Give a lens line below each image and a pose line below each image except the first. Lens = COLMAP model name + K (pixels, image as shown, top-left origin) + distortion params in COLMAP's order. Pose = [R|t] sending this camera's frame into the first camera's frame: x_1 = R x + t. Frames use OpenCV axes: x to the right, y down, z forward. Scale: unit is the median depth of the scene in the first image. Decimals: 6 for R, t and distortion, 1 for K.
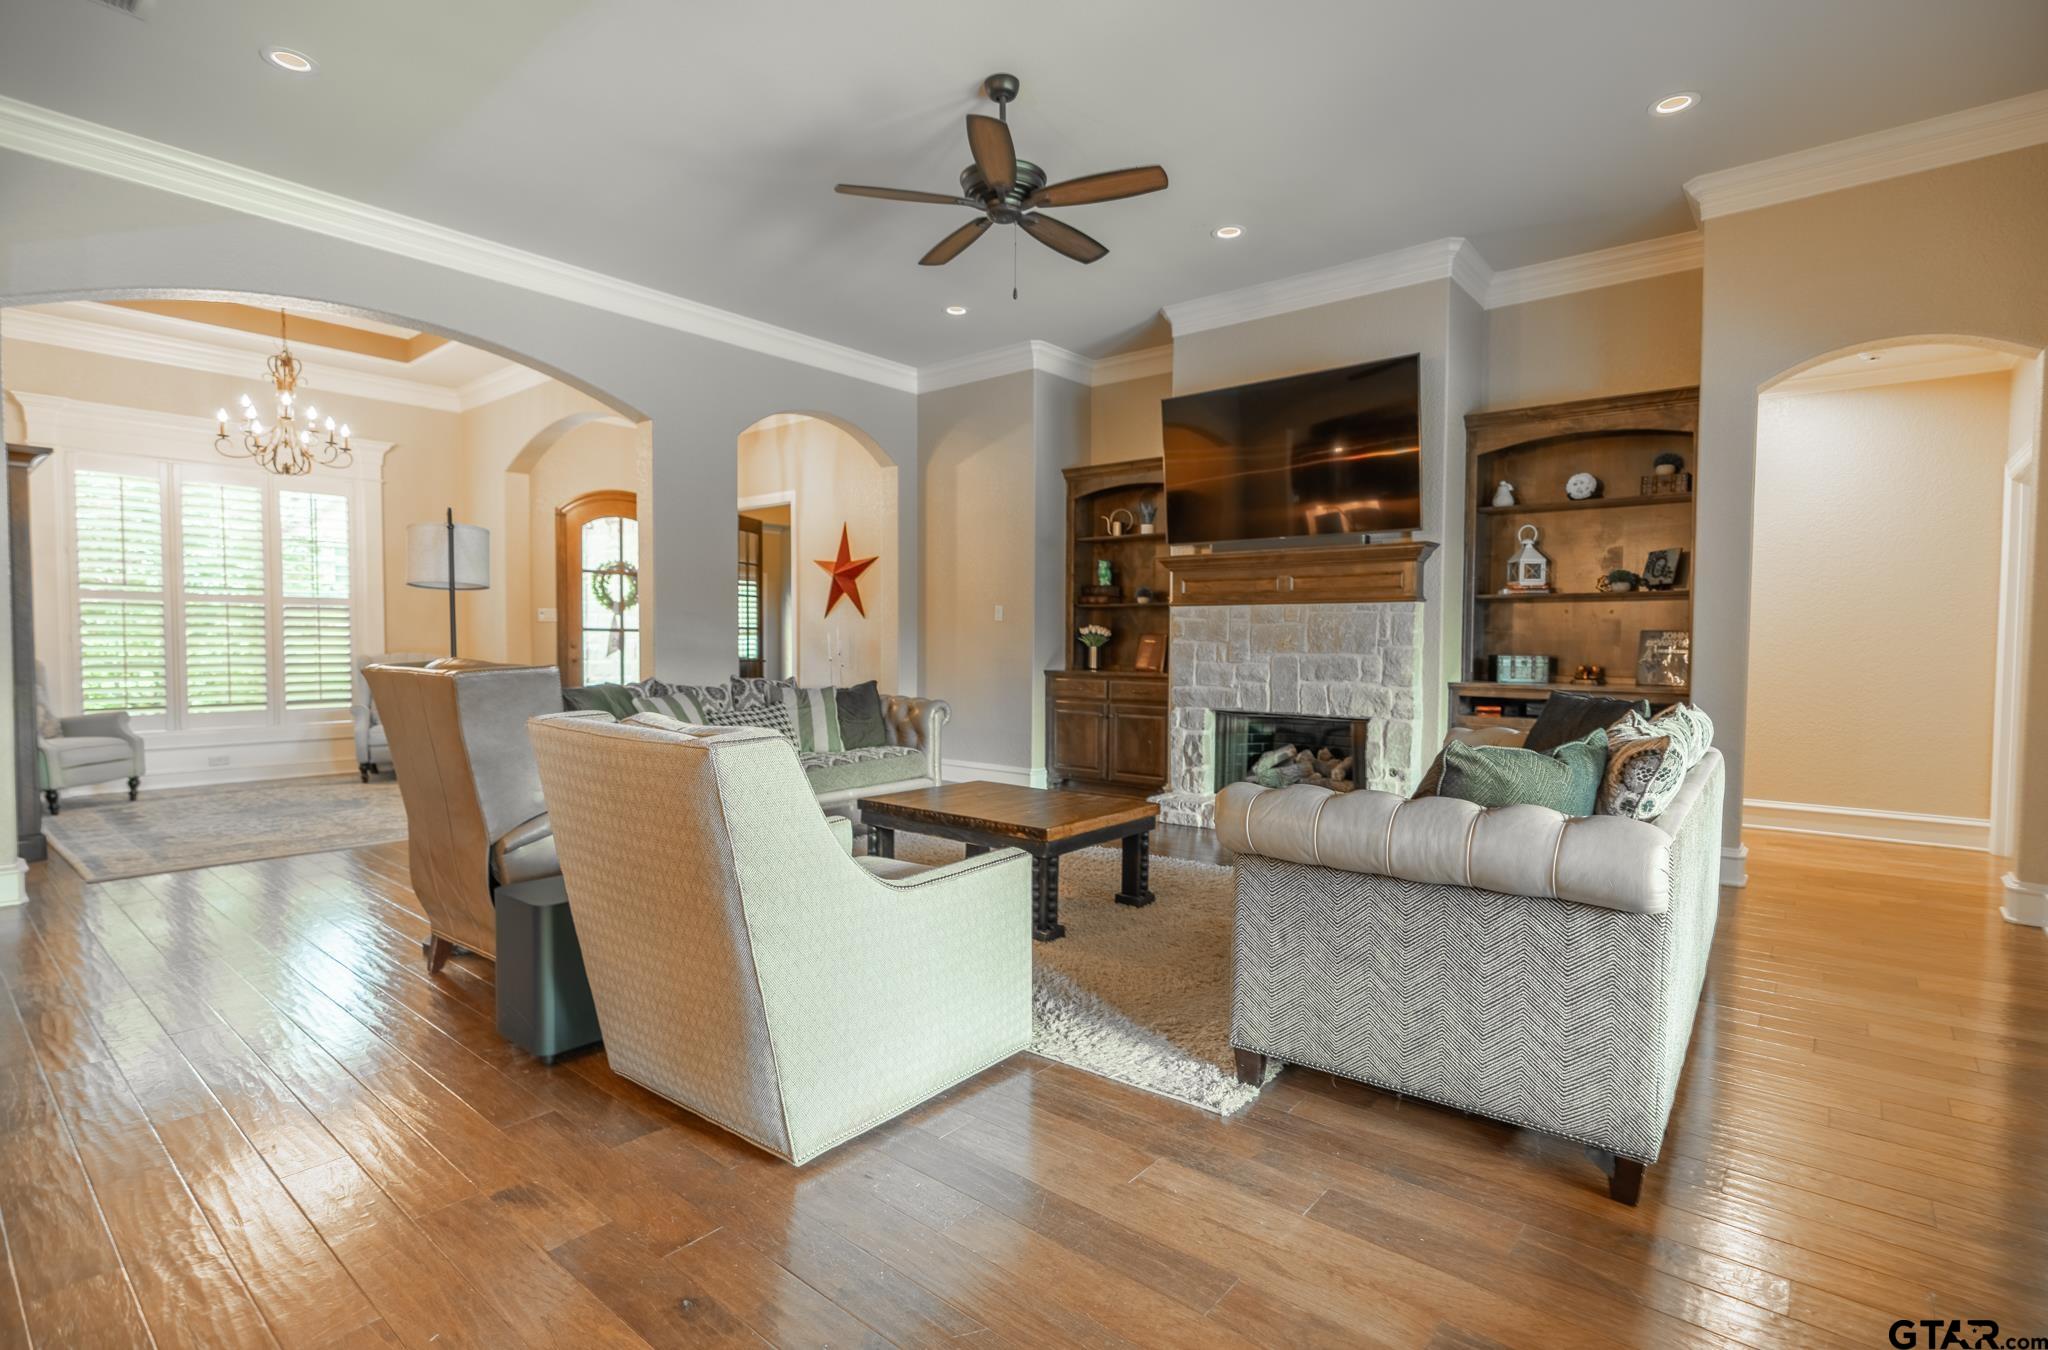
lens RADIAL K [[989.3, 0, 1027.9], [0, 989.3, 672.3], [0, 0, 1]] dist [0.000171, 0.000248]
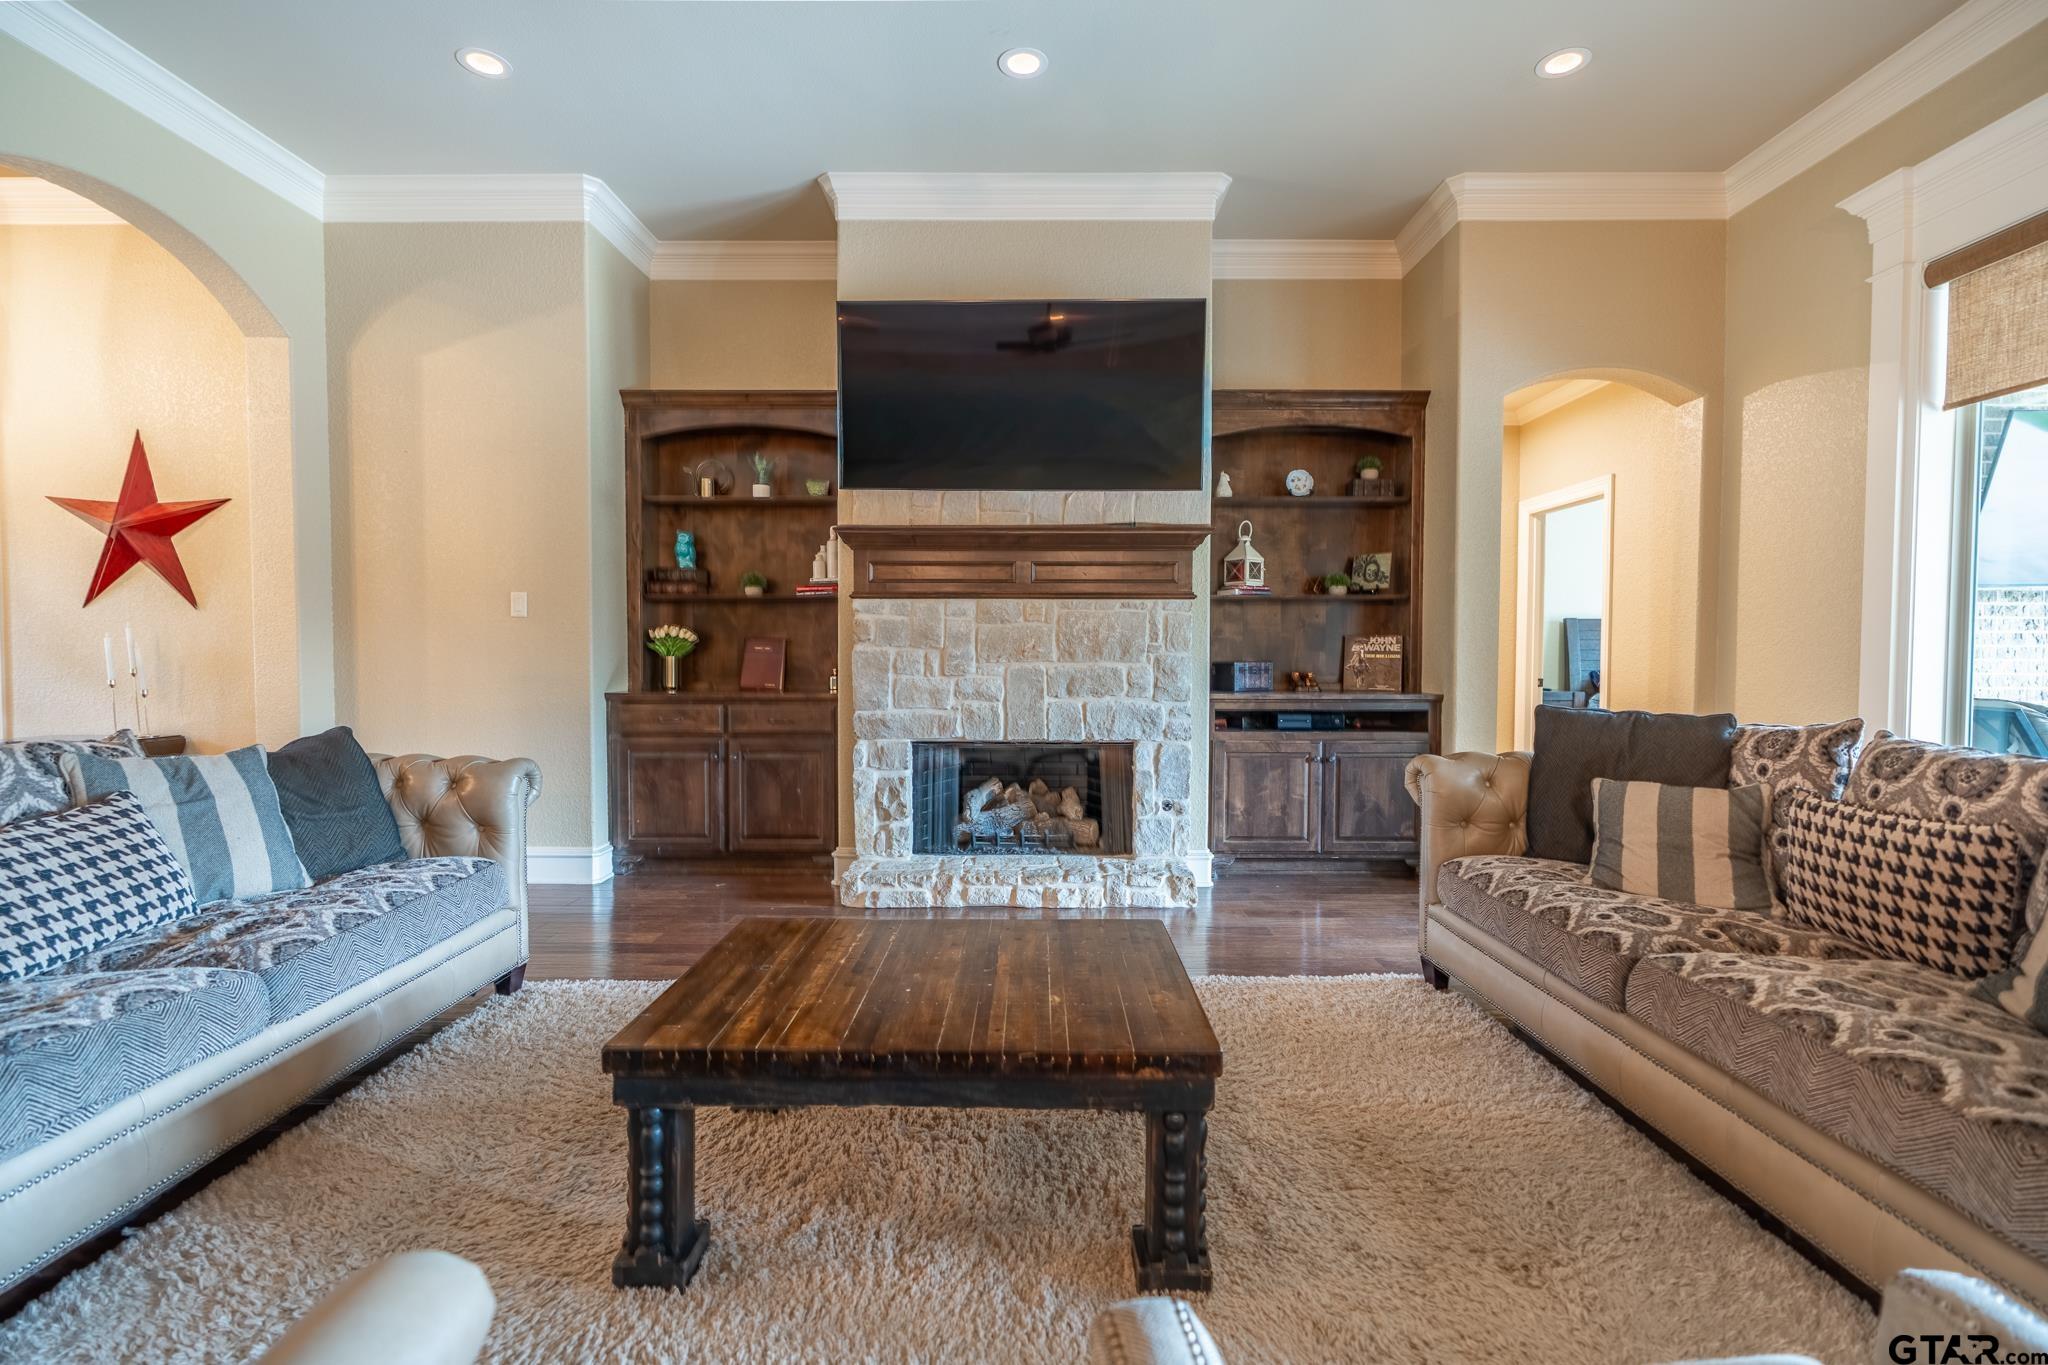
lens RADIAL K [[927.8, 0, 1019.7], [0, 927.8, 676.5], [0, 0, 1]] dist [-0.004148, 0.001655]
pose [[0.771371, -0.021698, 0.636015, -0.189295], [0.023732, 0.999704, 0.005323, -0.011875], [-0.635943, 0.010988, 0.771658, 0.419937]]
